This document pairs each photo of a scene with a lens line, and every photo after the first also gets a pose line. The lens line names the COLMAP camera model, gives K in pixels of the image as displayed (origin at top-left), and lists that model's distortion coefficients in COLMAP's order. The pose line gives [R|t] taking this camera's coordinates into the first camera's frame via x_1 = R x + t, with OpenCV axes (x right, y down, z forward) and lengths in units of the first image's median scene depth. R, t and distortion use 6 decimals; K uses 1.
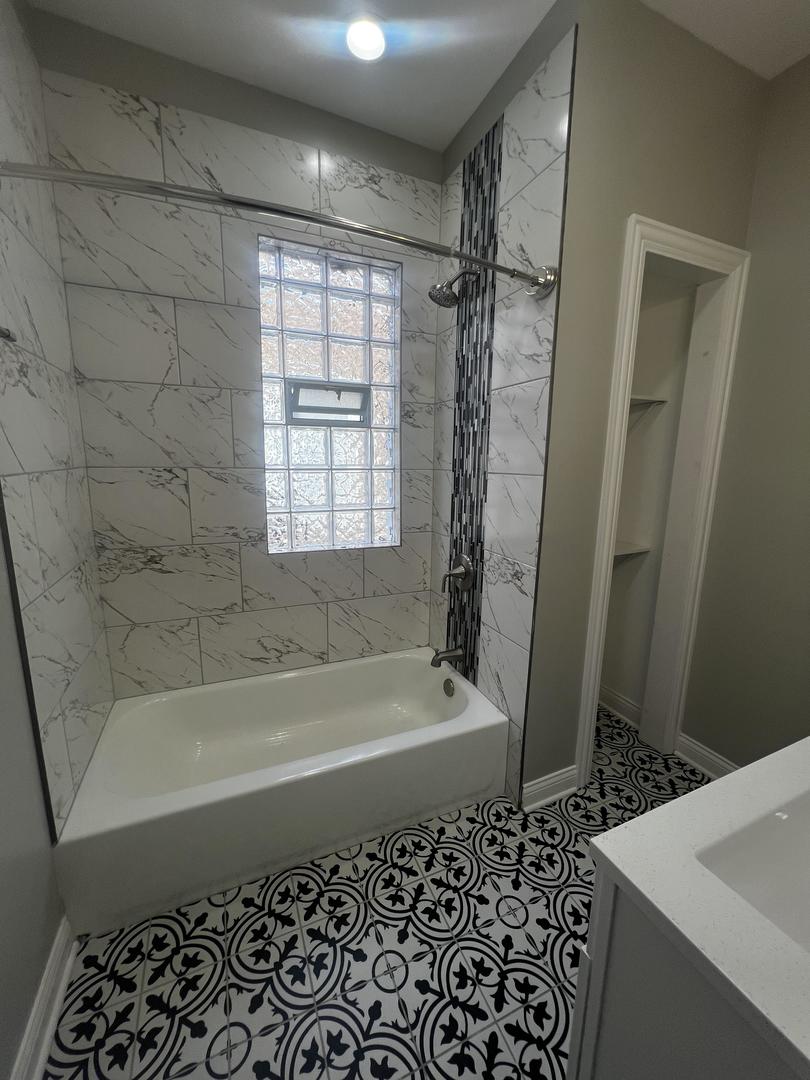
lens RADIAL K [[430.8, 0, 404.7], [0, 430.8, 540.5], [0, 0, 1]] dist [-0.005794, 0.001064]
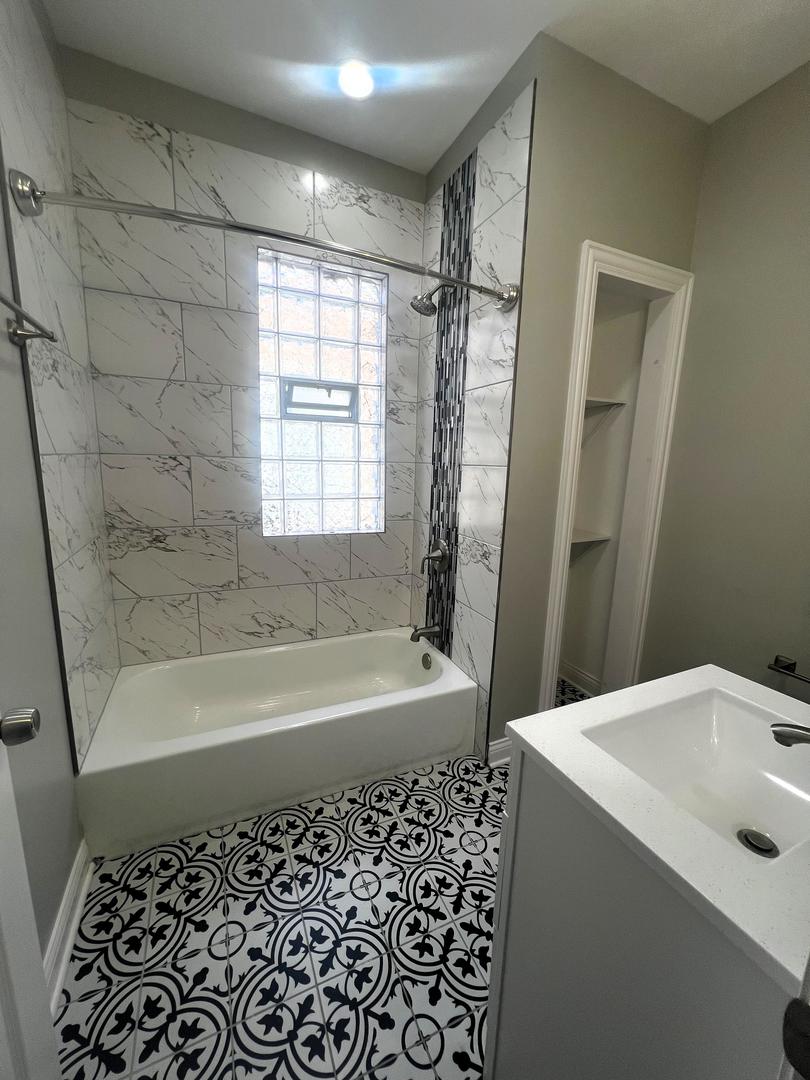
lens RADIAL K [[430.8, 0, 404.5], [0, 430.8, 540.3], [0, 0, 1]] dist [-0.005794, 0.001064]
pose [[0.999758, 0.012012, 0.018431, 0.029071], [-0.011986, 0.999927, -0.001515, 0.047277], [-0.018448, 0.001294, 0.999829, -0.126895]]
